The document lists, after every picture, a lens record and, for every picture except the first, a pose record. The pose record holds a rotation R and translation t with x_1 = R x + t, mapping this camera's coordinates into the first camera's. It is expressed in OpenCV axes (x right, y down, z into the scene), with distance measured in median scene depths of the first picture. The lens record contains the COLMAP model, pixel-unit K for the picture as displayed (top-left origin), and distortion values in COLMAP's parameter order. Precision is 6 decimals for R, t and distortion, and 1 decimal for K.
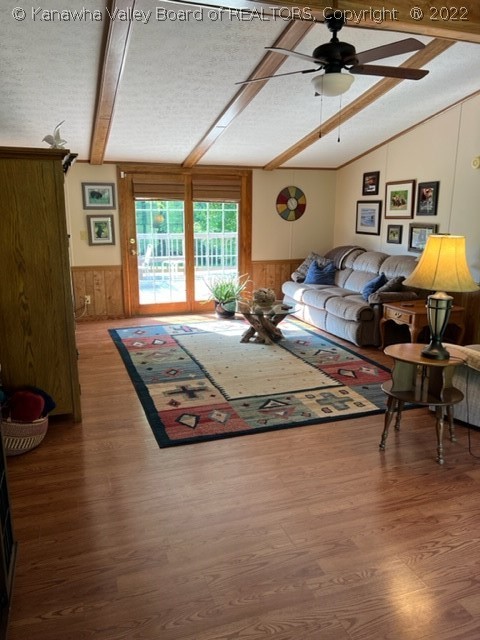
lens RADIAL K [[485.2, 0, 238.3], [0, 485.2, 320.4], [0, 0, 1]] dist [-0.012724, -0.010942]
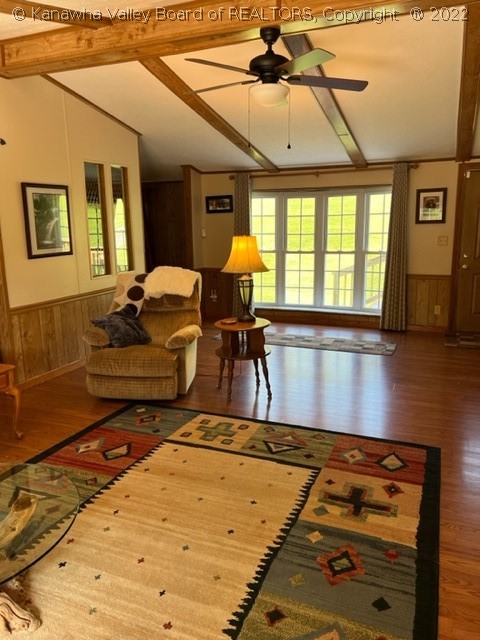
lens RADIAL K [[485.2, 0, 236.9], [0, 485.2, 318.7], [0, 0, 1]] dist [-0.012724, -0.010942]
pose [[-0.736718, -0.119805, 0.665502, -0.385261], [0.164171, 0.923043, 0.347906, -0.318363], [-0.655968, 0.365565, -0.660354, 1.462151]]
